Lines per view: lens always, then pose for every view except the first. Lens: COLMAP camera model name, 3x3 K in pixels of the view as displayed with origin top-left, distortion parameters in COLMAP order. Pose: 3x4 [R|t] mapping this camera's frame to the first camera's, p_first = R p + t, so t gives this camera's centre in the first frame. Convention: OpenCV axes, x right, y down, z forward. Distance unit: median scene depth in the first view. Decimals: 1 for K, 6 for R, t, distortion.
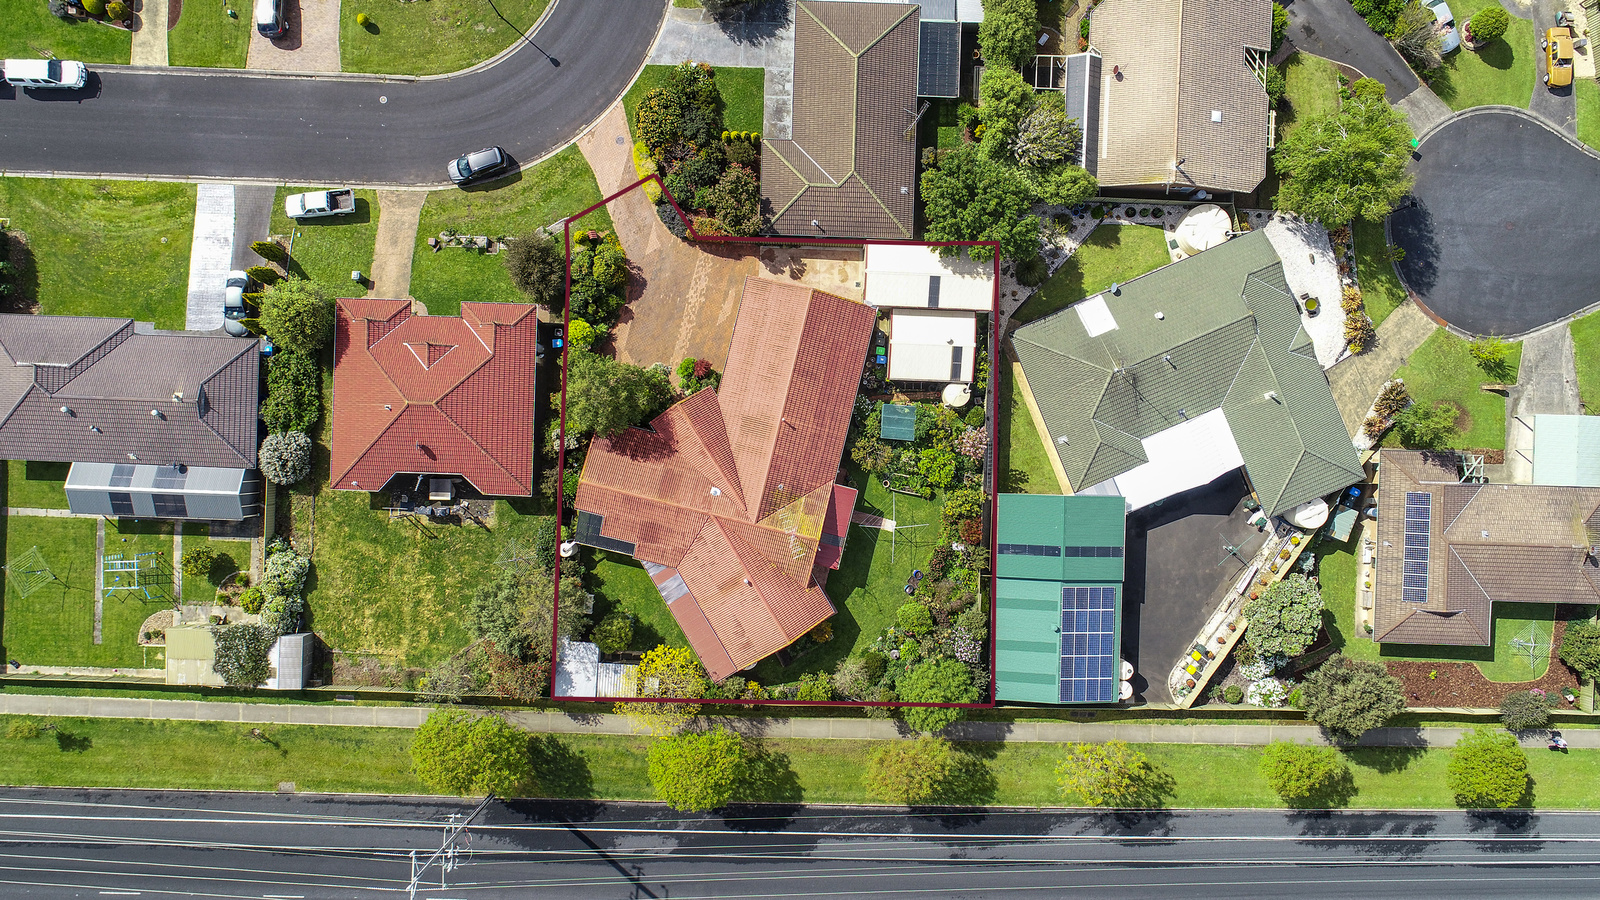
lens RADIAL K [[1069.8, 0, 802.9], [0, 1069.8, 445.6], [0, 0, 1]] dist [0.000390, -0.001944]
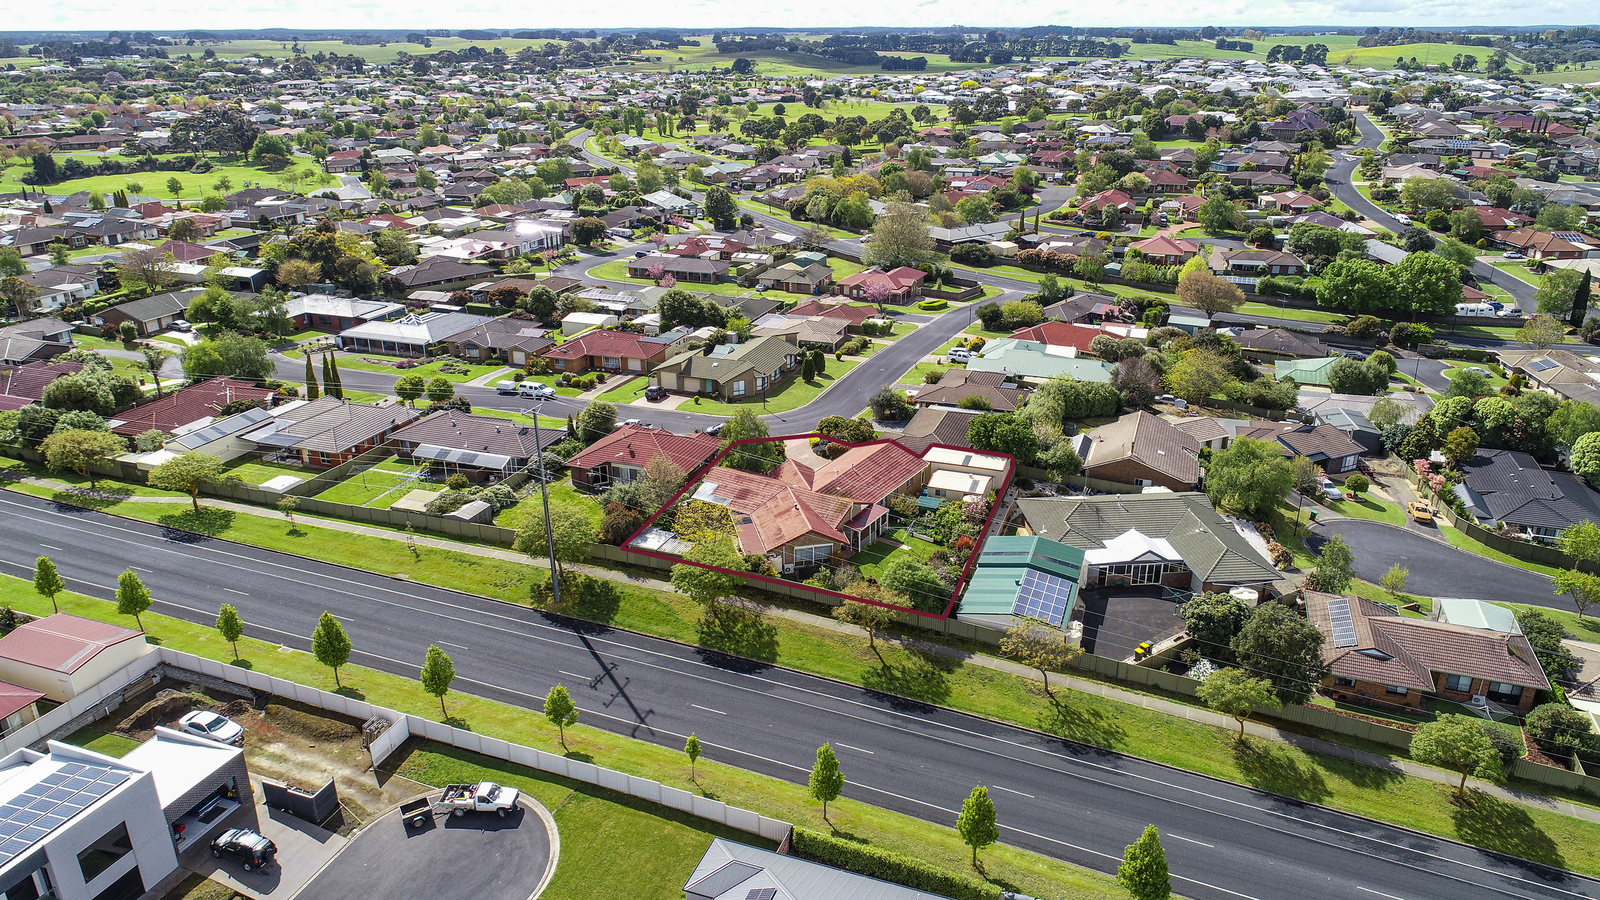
lens RADIAL K [[1069.8, 0, 802.9], [0, 1069.8, 445.6], [0, 0, 1]] dist [0.000390, -0.001944]
pose [[0.948880, 0.108916, -0.296249, 0.333503], [-0.315616, 0.338024, -0.886638, 1.234711], [0.003570, 0.934814, 0.355120, 0.392453]]
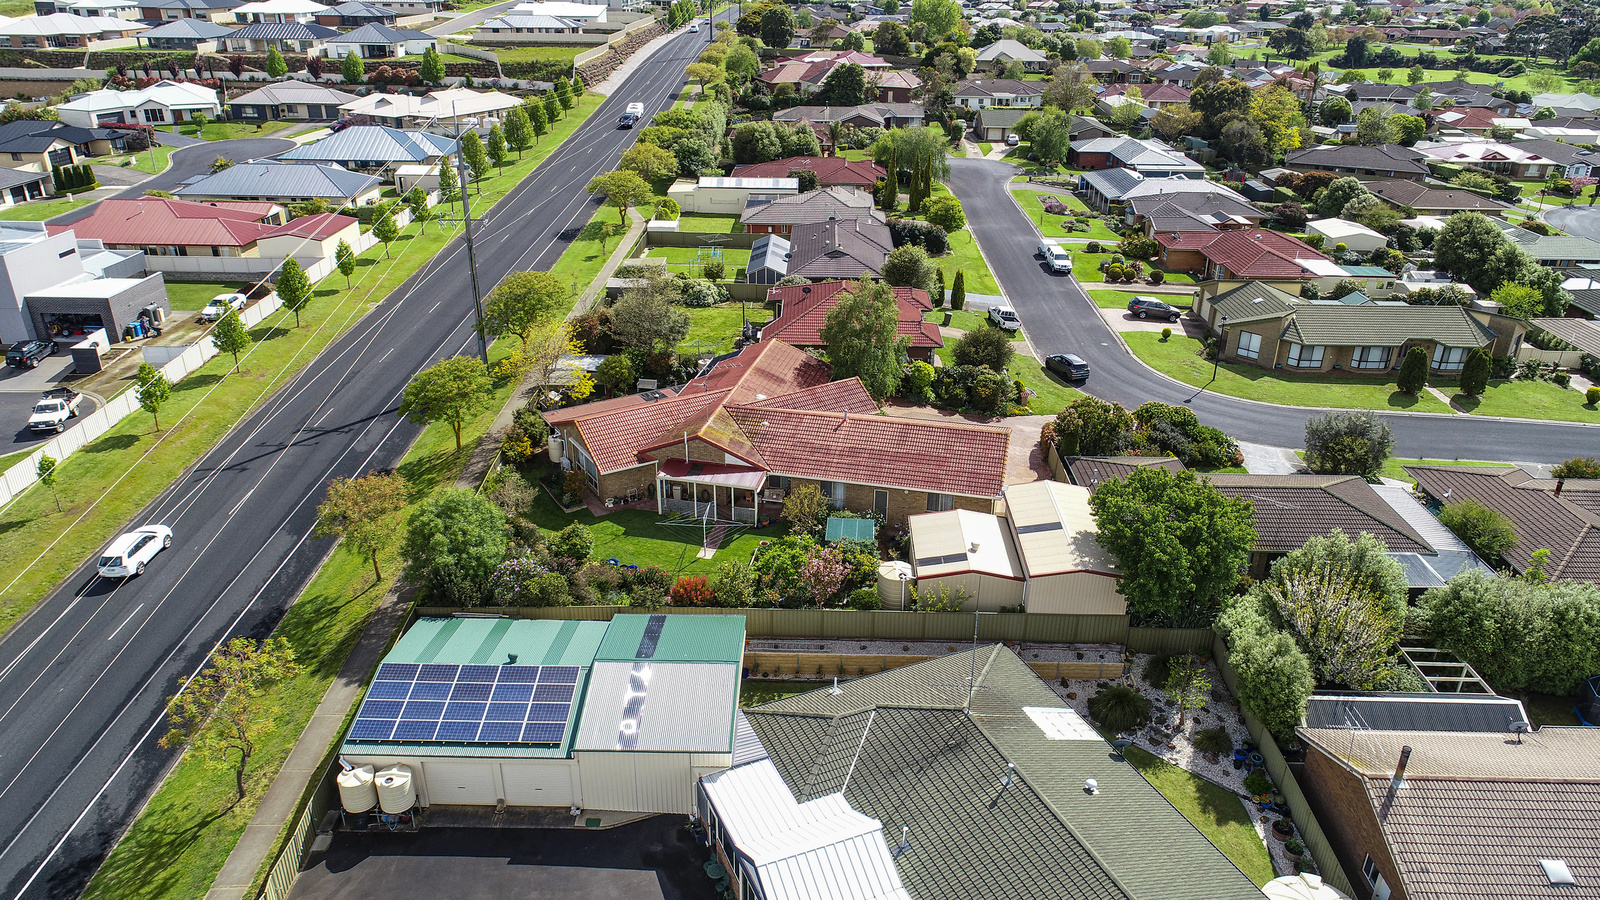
lens RADIAL K [[1069.8, 0, 802.9], [0, 1069.8, 445.6], [0, 0, 1]] dist [0.000390, -0.001944]
pose [[0.016149, 0.410790, -0.911587, 0.690963], [-0.999792, -0.004738, -0.019847, 0.023040], [-0.012472, 0.911718, 0.410628, 0.622112]]
